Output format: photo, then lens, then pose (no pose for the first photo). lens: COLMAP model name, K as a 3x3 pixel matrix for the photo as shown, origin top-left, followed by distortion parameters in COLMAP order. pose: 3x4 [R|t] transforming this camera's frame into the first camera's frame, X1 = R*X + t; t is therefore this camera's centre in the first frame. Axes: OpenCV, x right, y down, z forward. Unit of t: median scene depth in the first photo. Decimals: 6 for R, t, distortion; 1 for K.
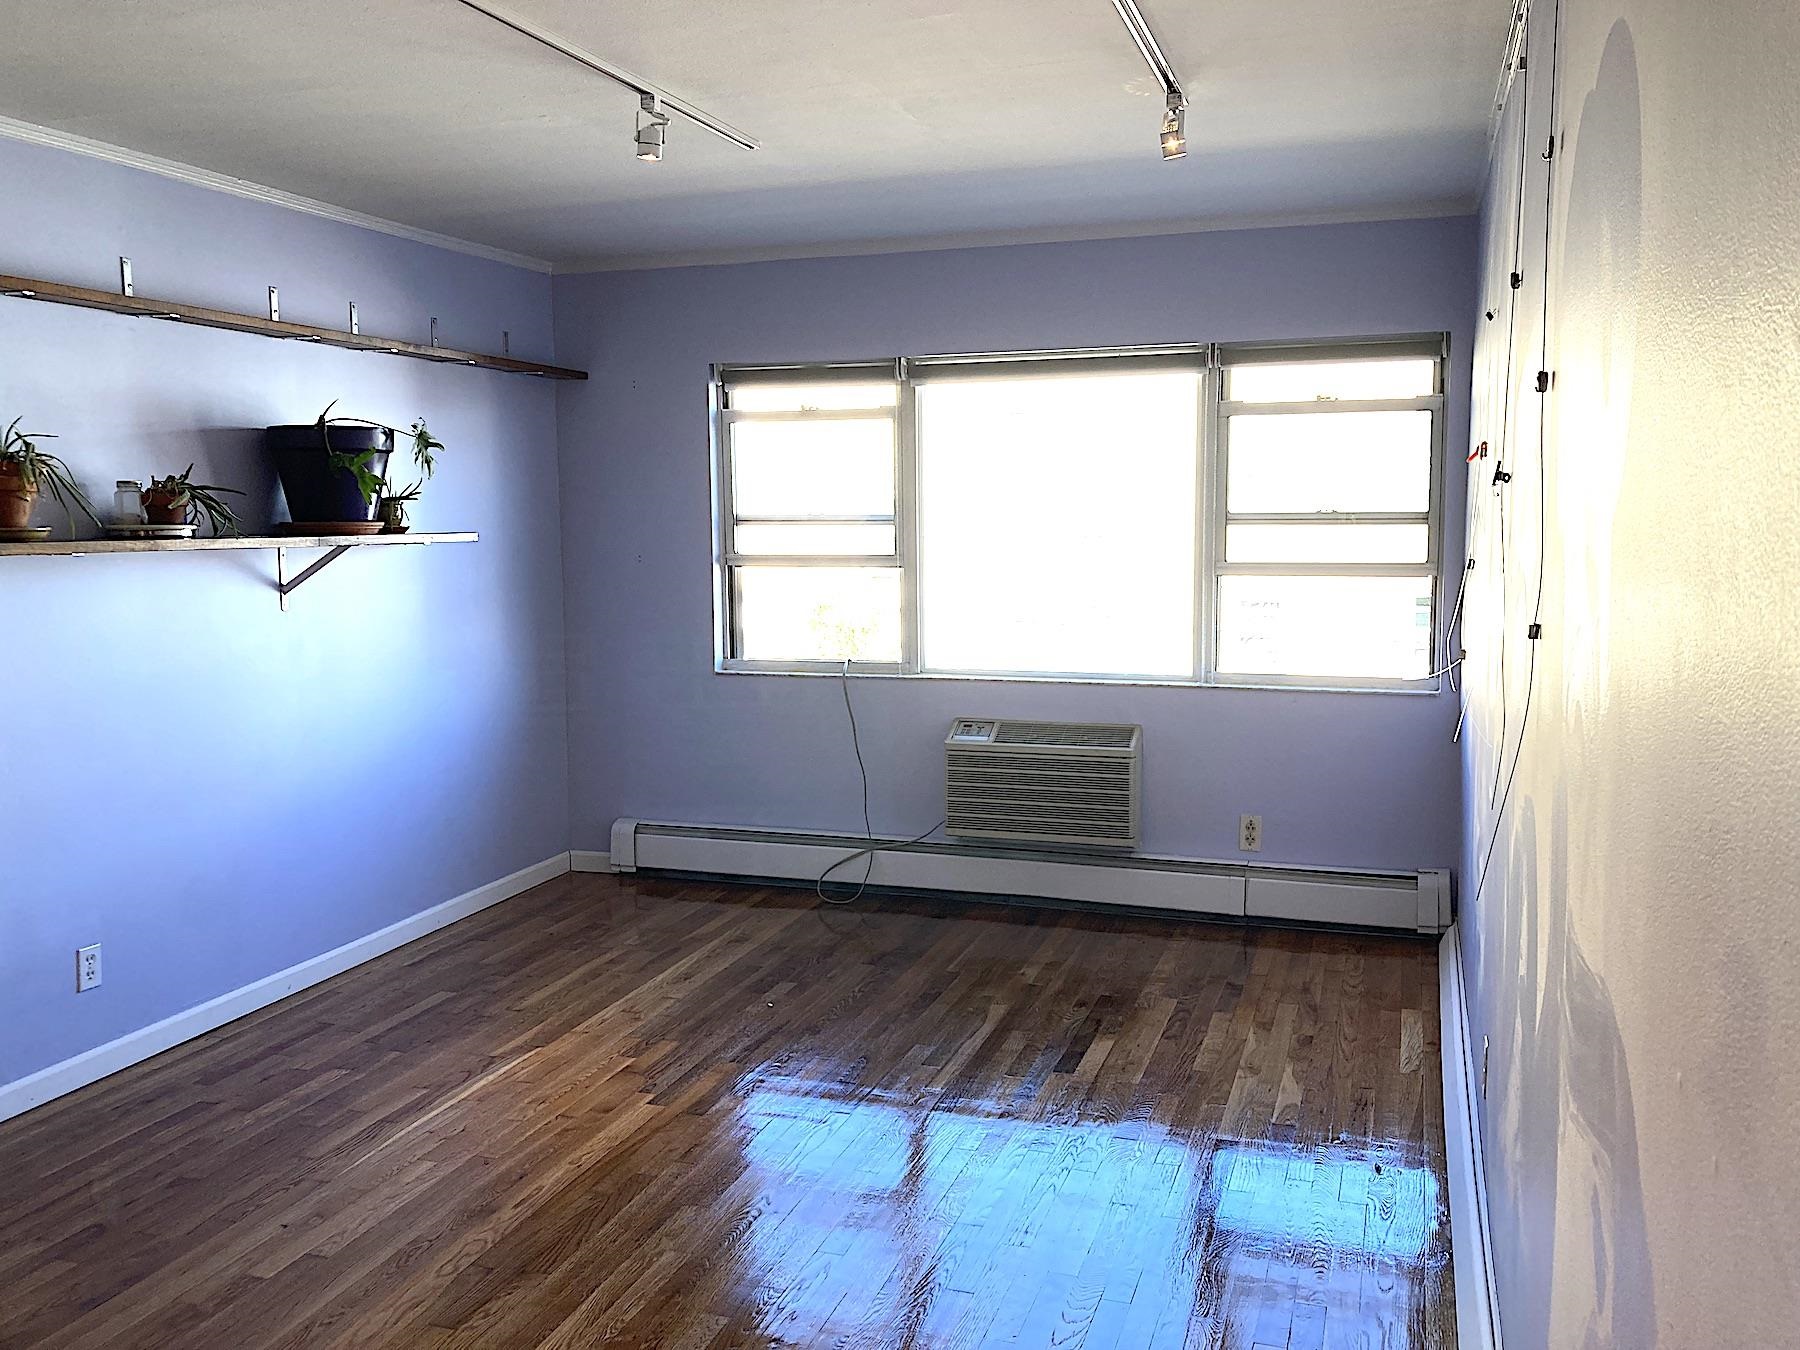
lens RADIAL K [[1478.2, 0, 899.0], [0, 1478.2, 662.9], [0, 0, 1]] dist [0.080285, -0.105064]
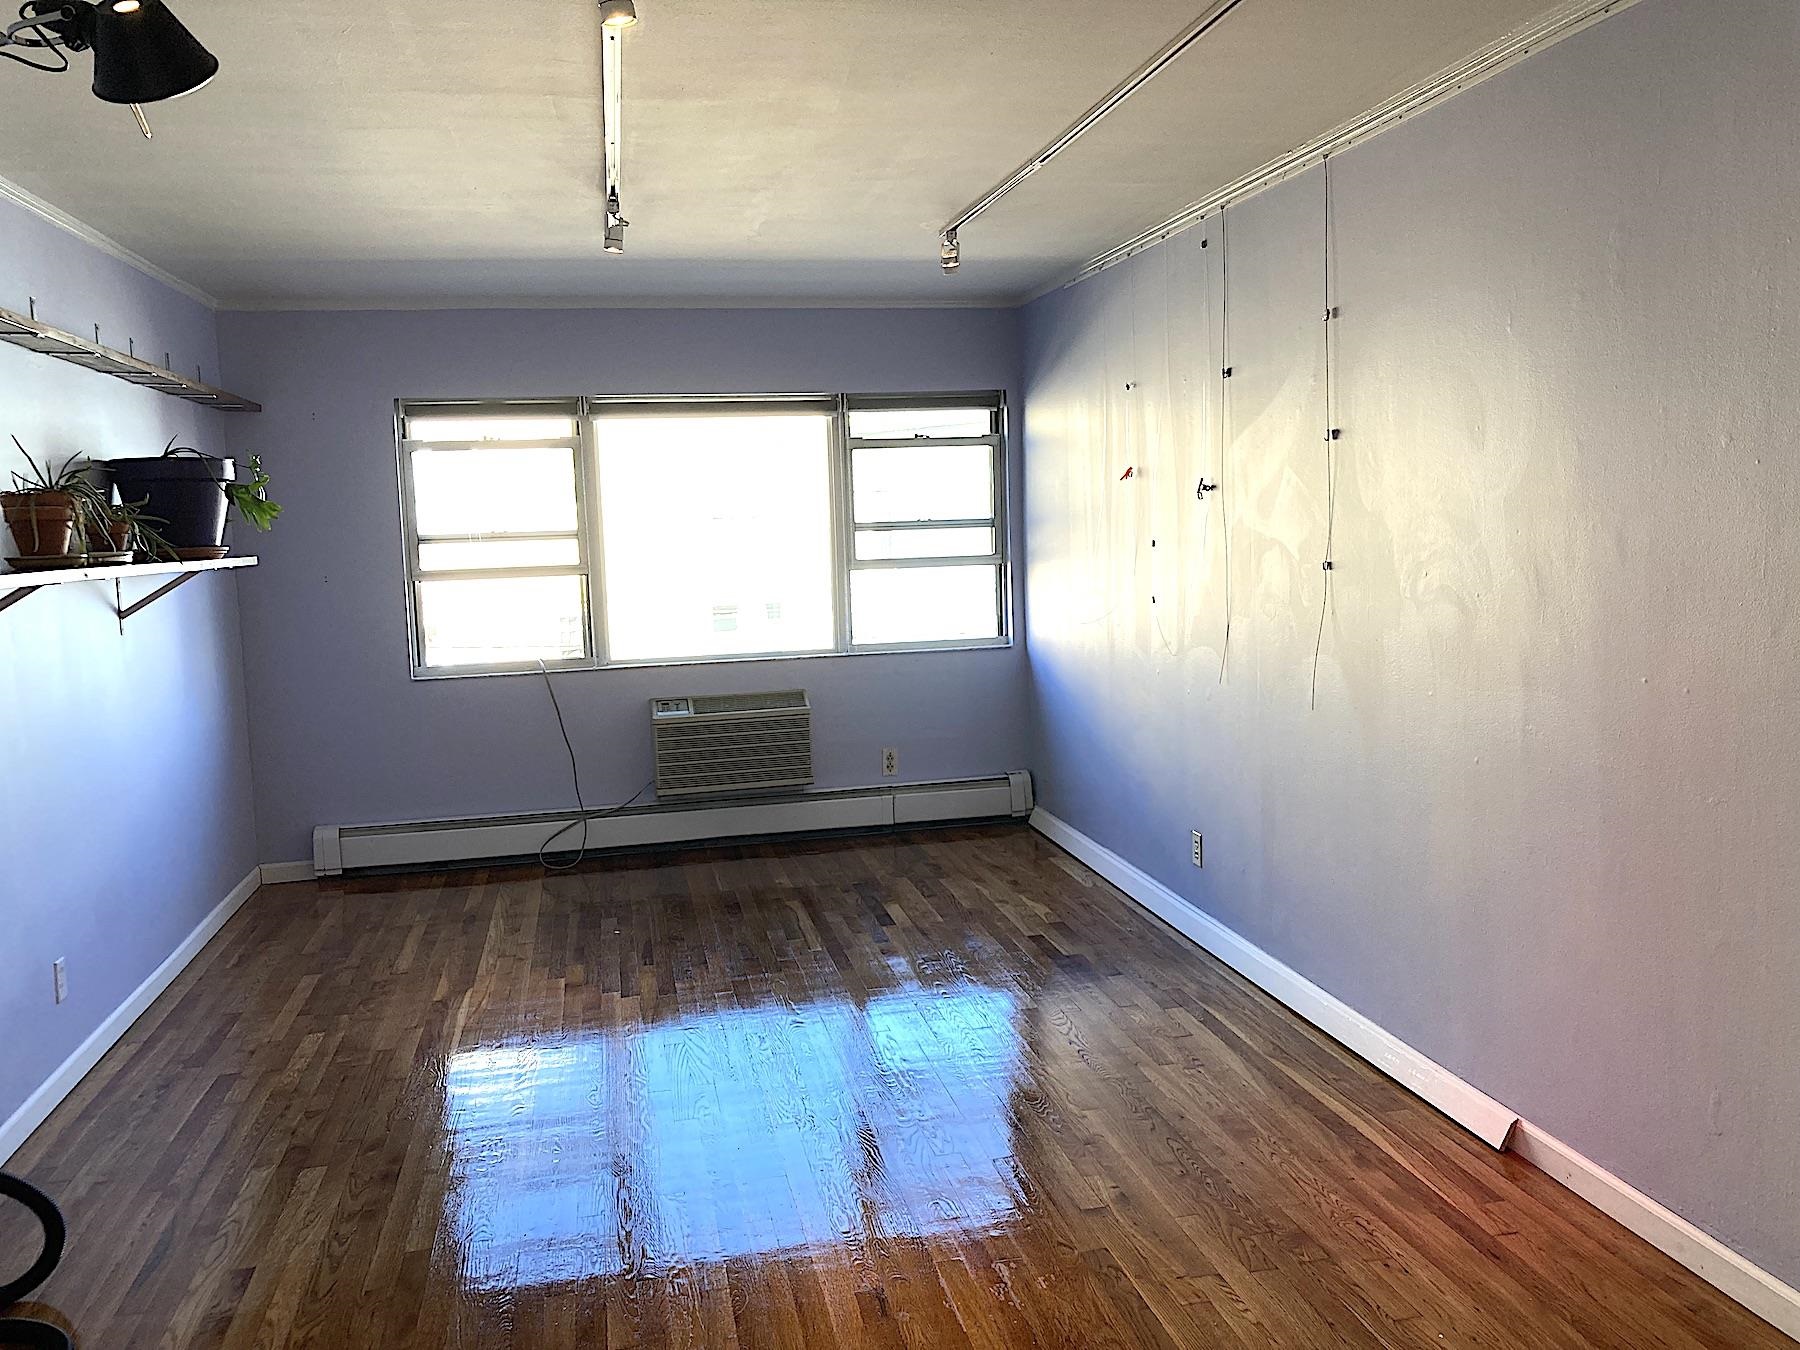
lens RADIAL K [[1483.1, 0, 904.2], [0, 1483.1, 681.3], [0, 0, 1]] dist [0.079127, -0.133640]
pose [[0.859435, -0.078818, 0.505134, -0.417247], [0.080795, 0.996568, 0.018034, 0.019285], [-0.504821, 0.025314, 0.862853, -0.152543]]
